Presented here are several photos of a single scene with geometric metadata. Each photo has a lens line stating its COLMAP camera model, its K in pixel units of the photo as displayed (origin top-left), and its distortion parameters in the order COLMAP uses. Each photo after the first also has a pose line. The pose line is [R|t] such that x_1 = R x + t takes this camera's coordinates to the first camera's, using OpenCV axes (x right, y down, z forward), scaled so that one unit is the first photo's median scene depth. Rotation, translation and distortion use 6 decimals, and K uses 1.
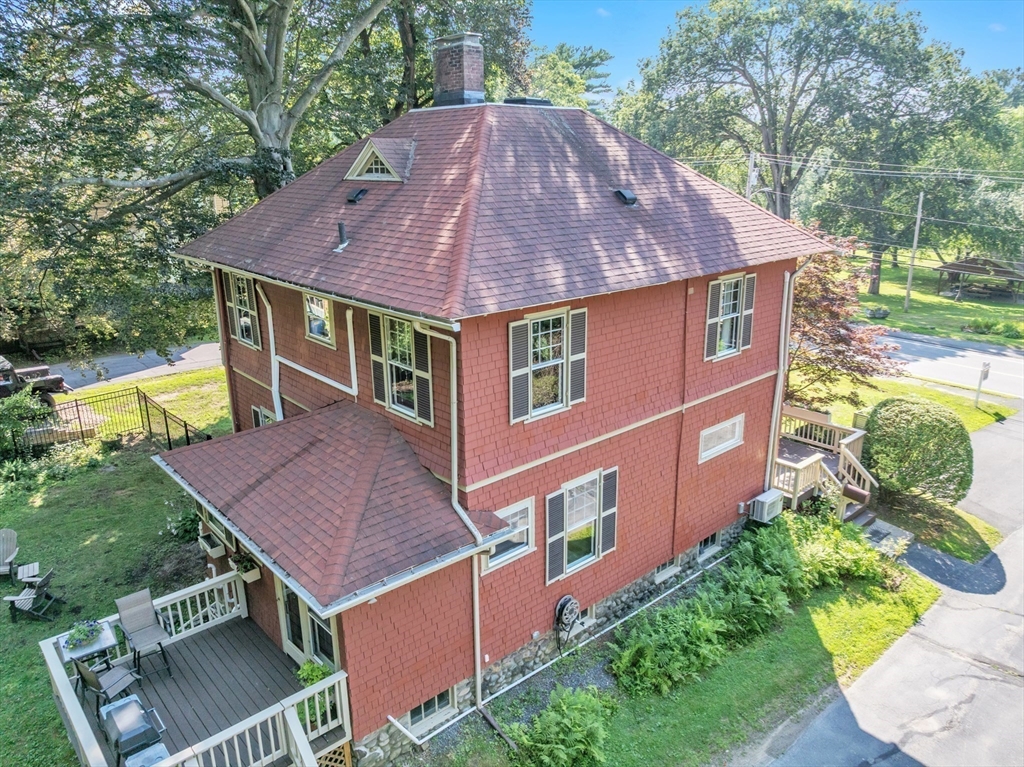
lens RADIAL K [[737.3, 0, 512.0], [0, 737.3, 383.5], [0, 0, 1]] dist [-0.066257, 0.041260]
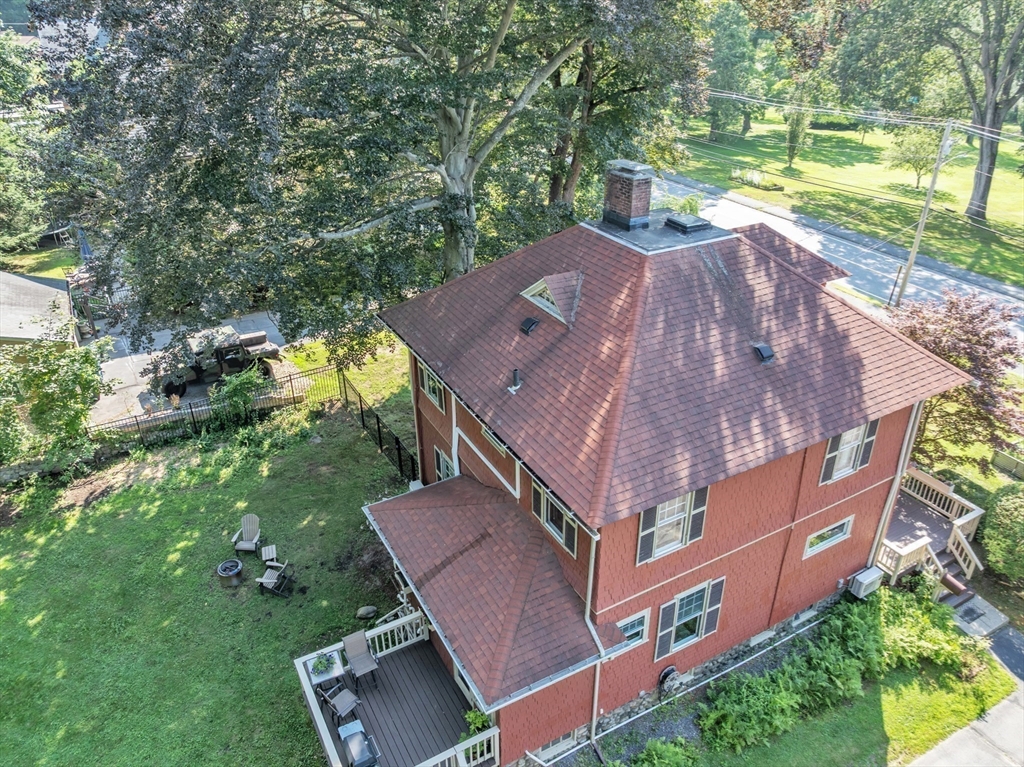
lens RADIAL K [[737.3, 0, 512.0], [0, 737.3, 383.5], [0, 0, 1]] dist [-0.066257, 0.041260]
pose [[0.974856, 0.103071, -0.197566, 0.005788], [-0.061661, 0.976751, 0.205316, -0.392520], [0.214135, -0.187972, 0.958547, -0.162150]]
